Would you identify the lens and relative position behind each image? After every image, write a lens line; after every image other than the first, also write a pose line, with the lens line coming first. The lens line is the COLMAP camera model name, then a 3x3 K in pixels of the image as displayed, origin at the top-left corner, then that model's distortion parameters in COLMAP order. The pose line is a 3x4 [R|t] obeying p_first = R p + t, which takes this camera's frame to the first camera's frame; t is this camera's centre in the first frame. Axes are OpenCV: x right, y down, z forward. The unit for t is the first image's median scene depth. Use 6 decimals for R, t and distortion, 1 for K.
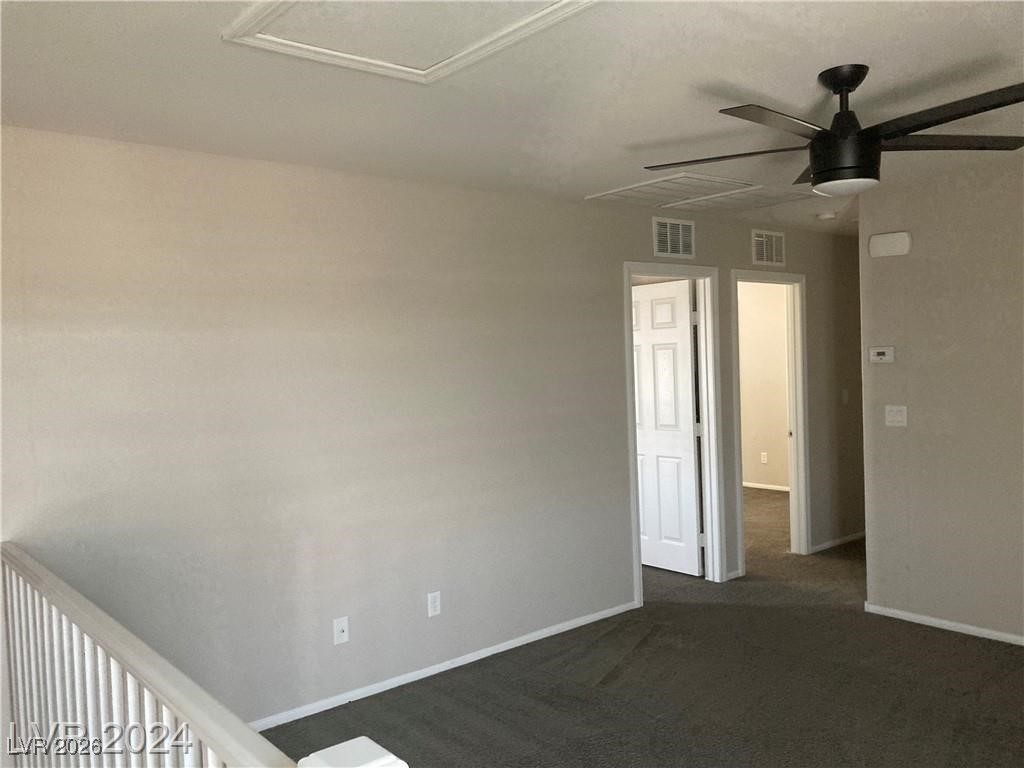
lens RADIAL K [[836.0, 0, 508.2], [0, 836.0, 387.4], [0, 0, 1]] dist [0.040601, -0.060016]
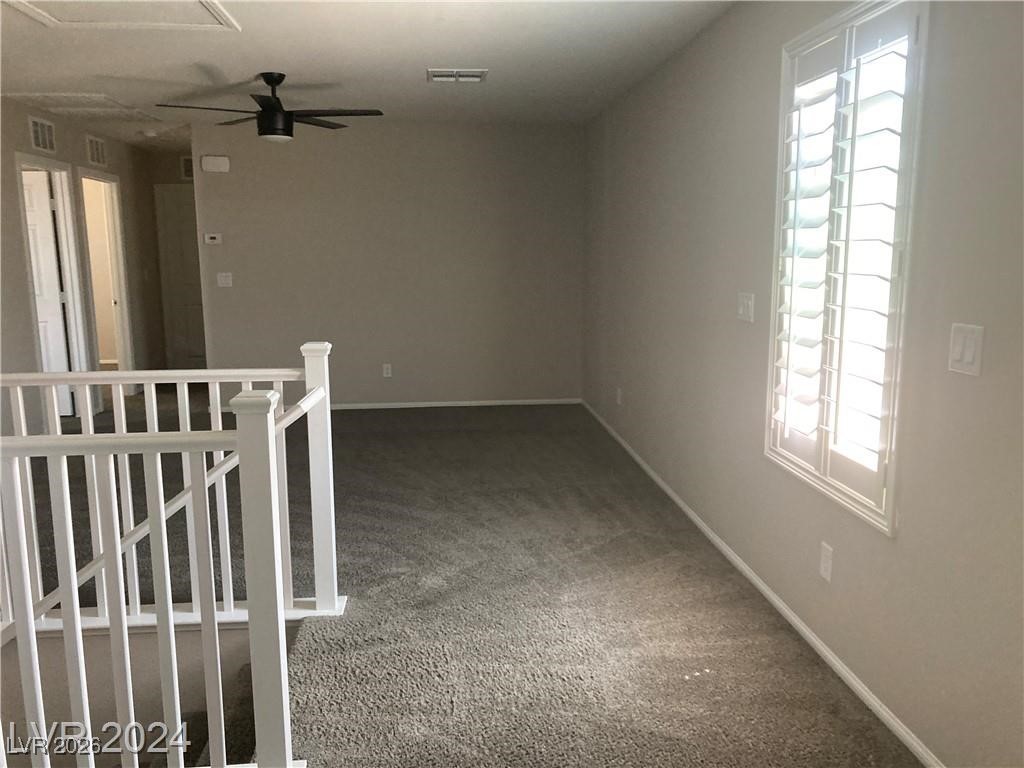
lens RADIAL K [[836.0, 0, 508.2], [0, 836.0, 387.4], [0, 0, 1]] dist [0.040601, -0.060016]
pose [[0.580066, -0.102585, 0.808084, -0.476225], [0.016175, 0.993293, 0.114486, 0.060113], [-0.814409, -0.053339, 0.577835, -0.297142]]
